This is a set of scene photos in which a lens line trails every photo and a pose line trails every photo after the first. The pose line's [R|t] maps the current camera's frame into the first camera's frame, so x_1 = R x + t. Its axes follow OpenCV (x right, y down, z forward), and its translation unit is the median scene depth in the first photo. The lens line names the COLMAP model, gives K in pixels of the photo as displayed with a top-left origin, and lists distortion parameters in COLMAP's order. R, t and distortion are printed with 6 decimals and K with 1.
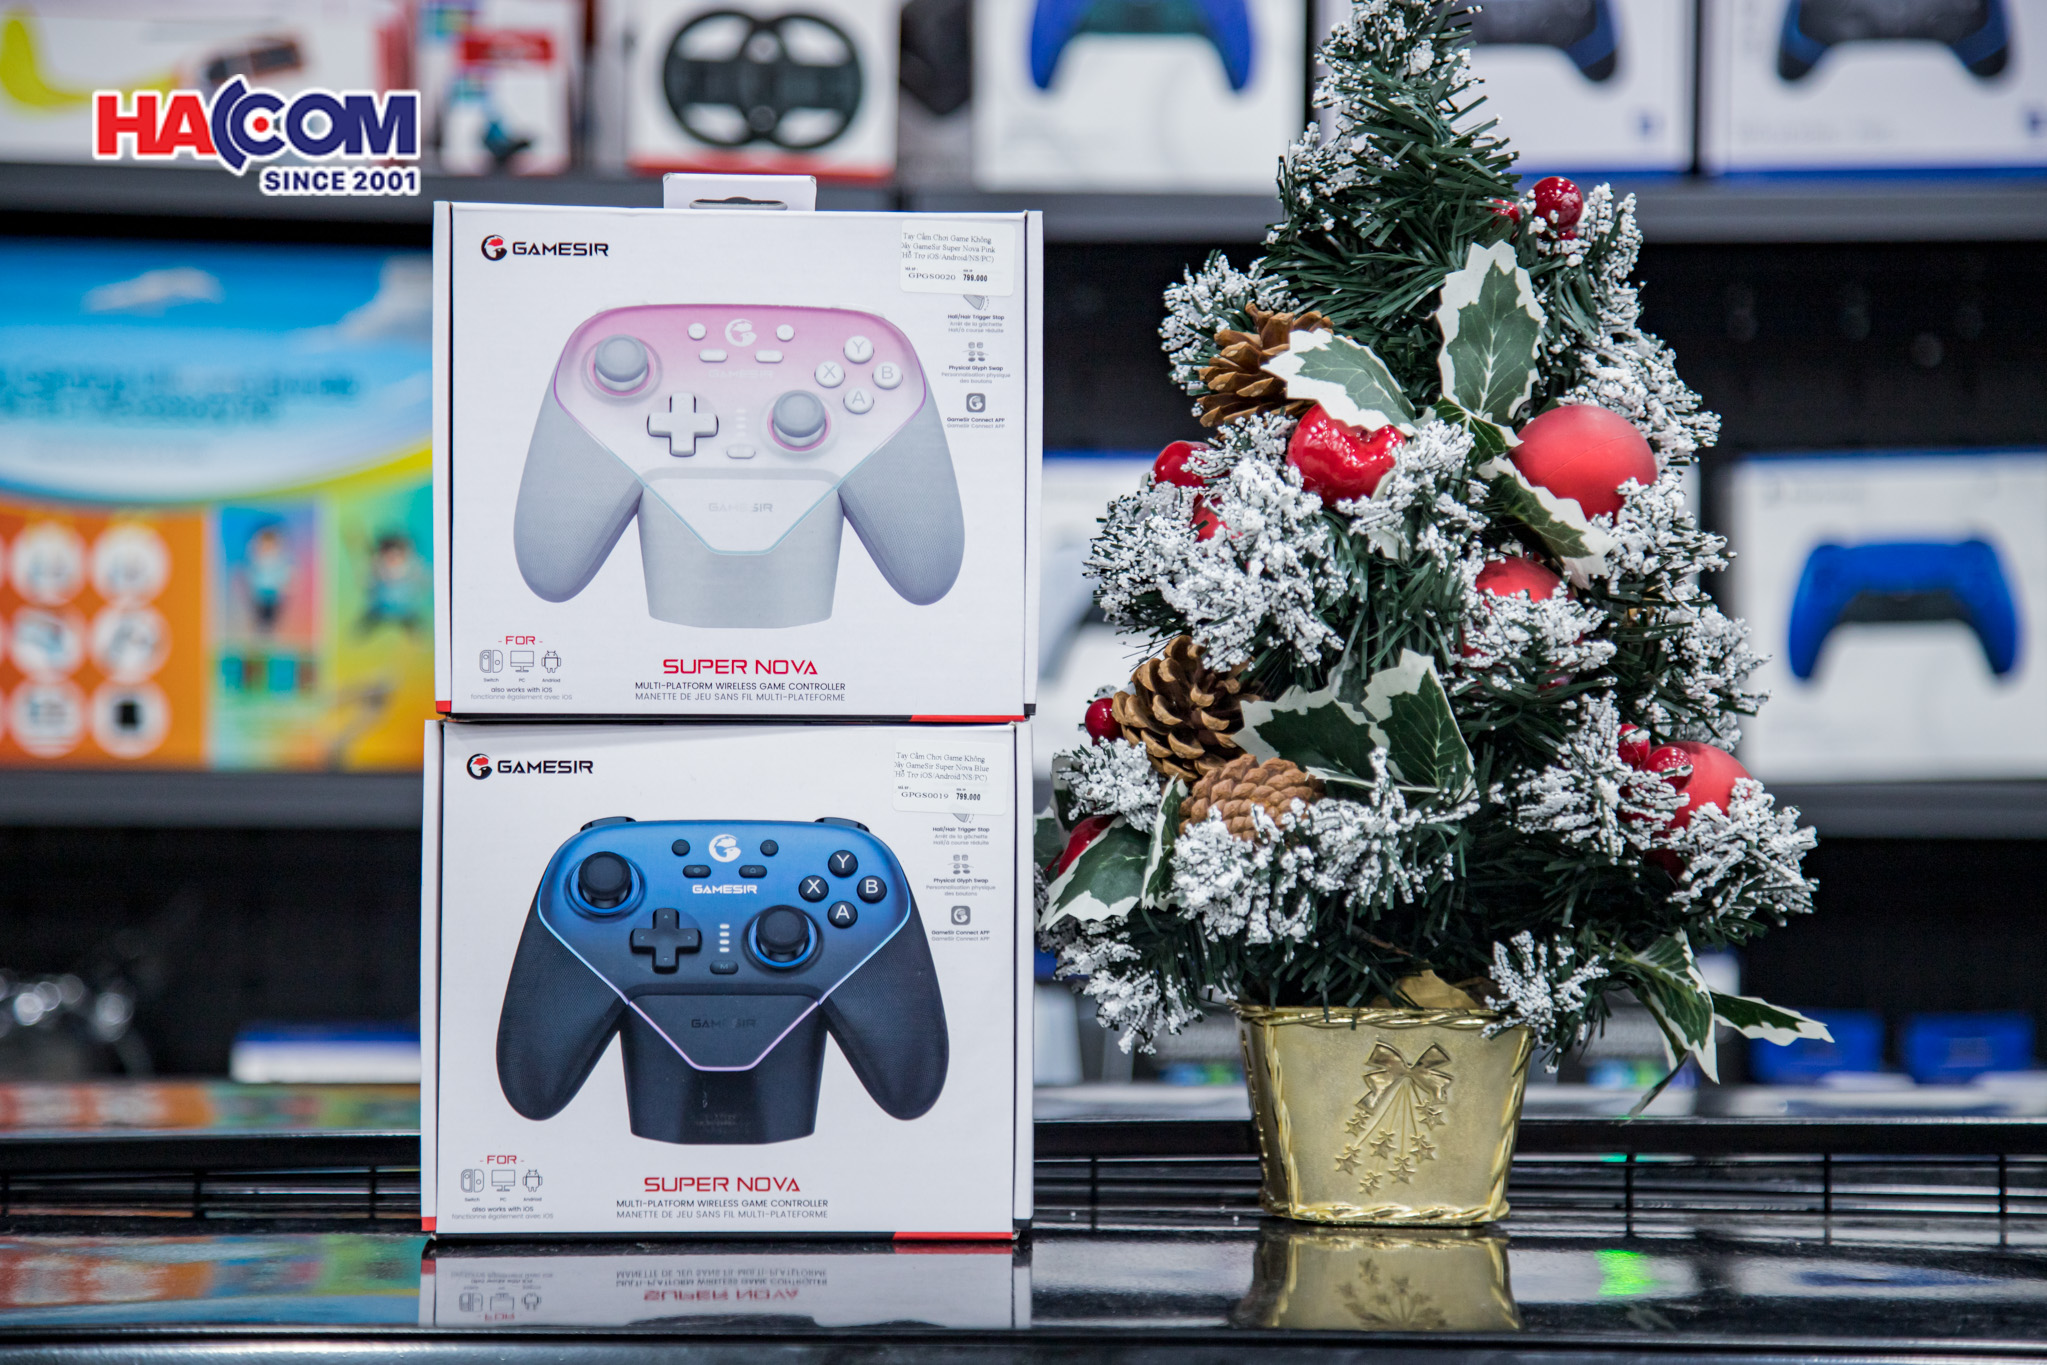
lens RADIAL K [[5030.2, 0, 1023.6], [0, 5030.2, 682.7], [0, 0, 1]] dist [0.009637, 0.000000]
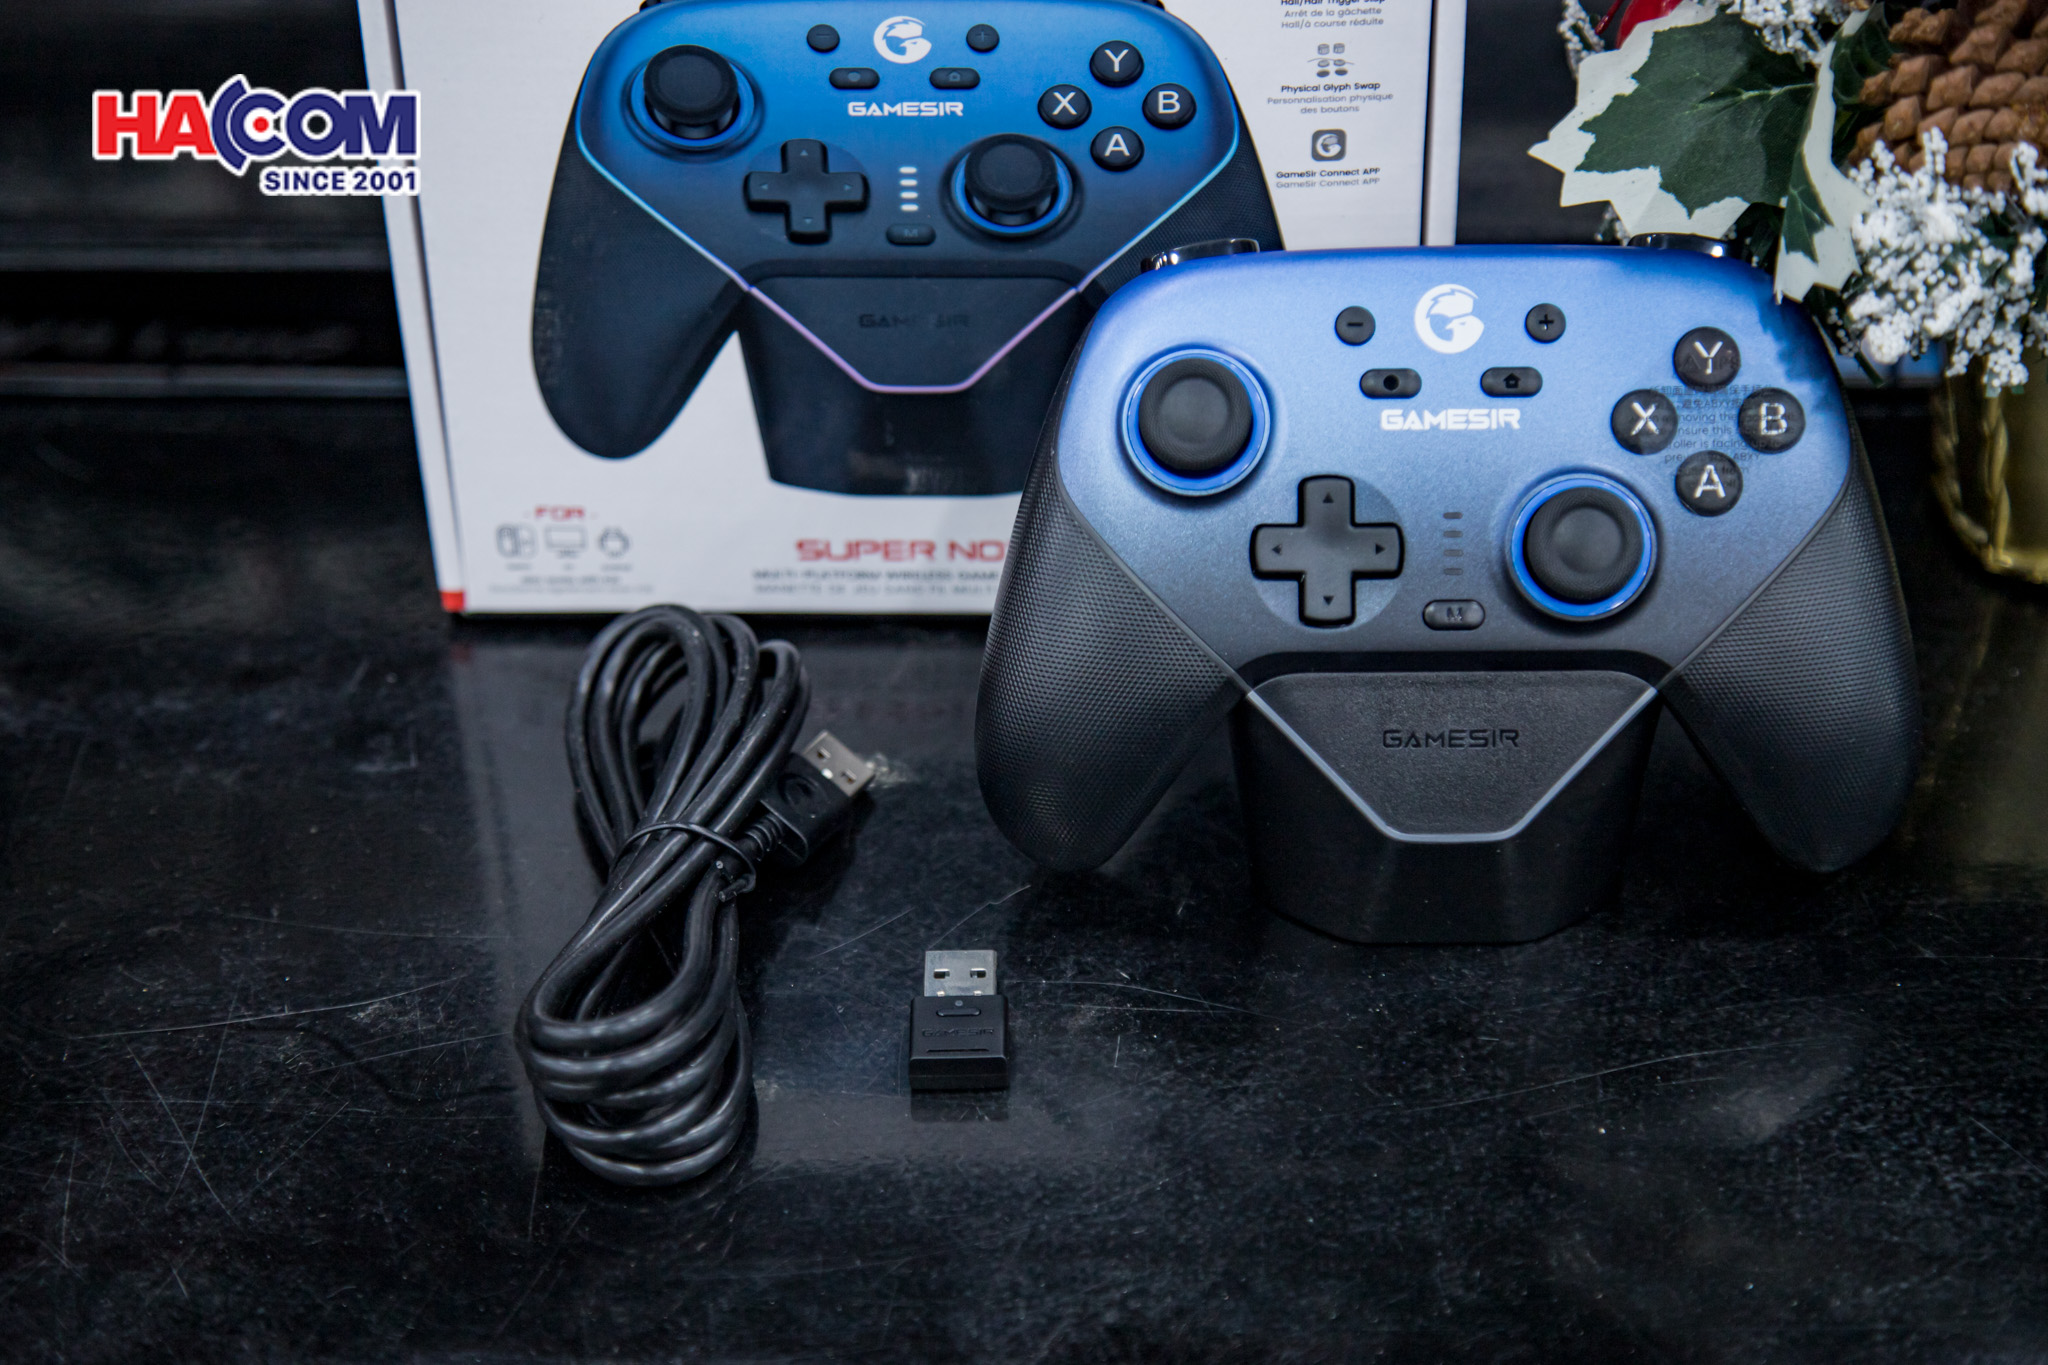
lens RADIAL K [[4214.0, 0, 1025.4], [0, 4214.0, 686.8], [0, 0, 1]] dist [0.081292, 0.000000]
pose [[0.998300, -0.005242, -0.058053, -0.019199], [0.022632, 0.952673, 0.303152, -0.039233], [0.053717, -0.303951, 0.951172, 0.532697]]
